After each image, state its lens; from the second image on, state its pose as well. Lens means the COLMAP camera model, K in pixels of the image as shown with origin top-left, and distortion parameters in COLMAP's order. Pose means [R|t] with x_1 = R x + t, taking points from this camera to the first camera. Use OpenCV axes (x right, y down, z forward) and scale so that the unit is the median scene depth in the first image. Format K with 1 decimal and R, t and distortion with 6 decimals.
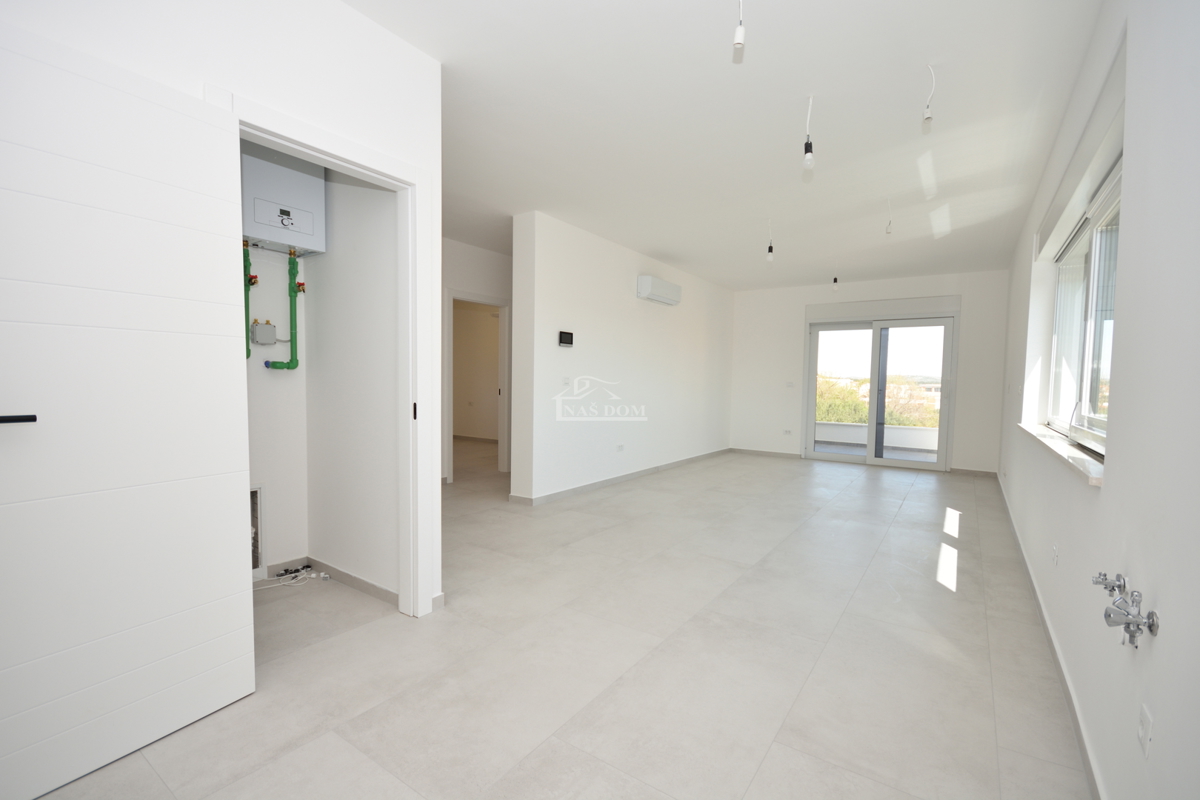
lens RADIAL K [[527.7, 0, 601.4], [0, 527.7, 408.9], [0, 0, 1]] dist [0.026837, -0.020280]
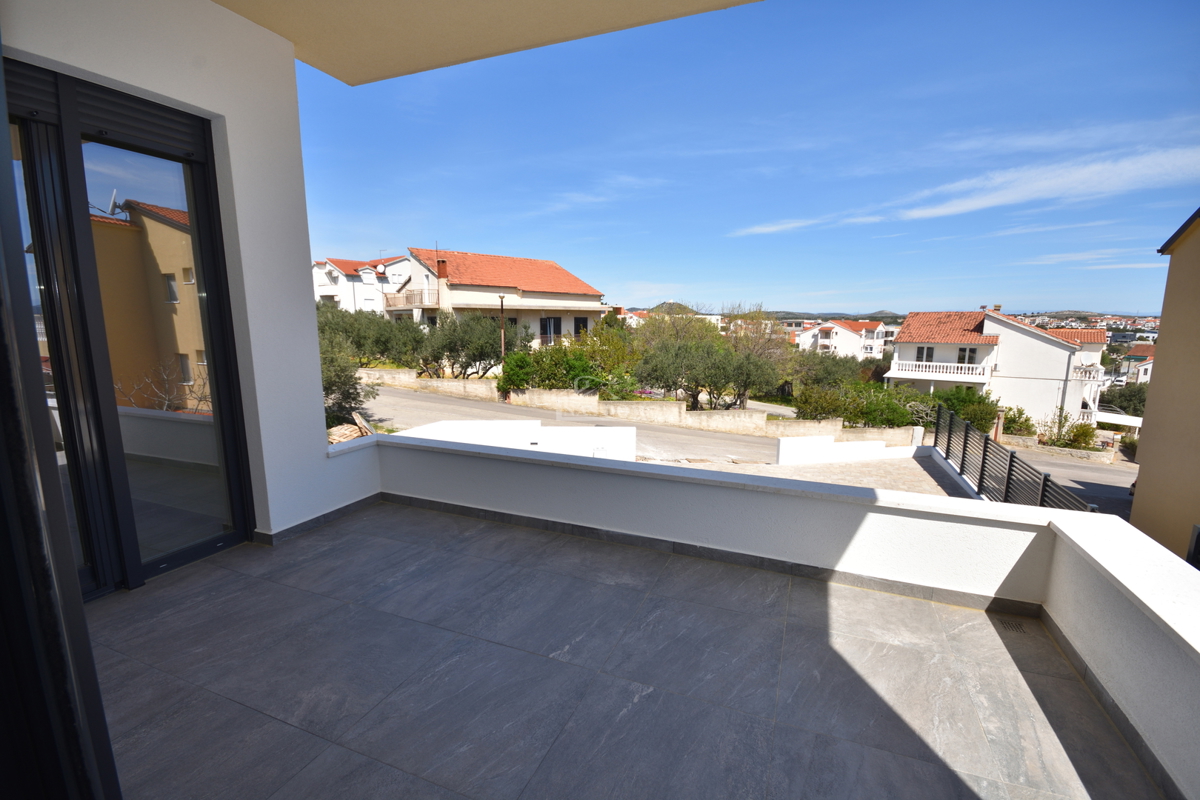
lens RADIAL K [[524.8, 0, 606.4], [0, 524.8, 407.0], [0, 0, 1]] dist [0.002538, -0.005597]
pose [[0.975953, -0.048683, 0.212474, 0.121720], [0.024461, 0.993044, 0.115172, -0.009782], [-0.216603, -0.107206, 0.970356, 0.197680]]
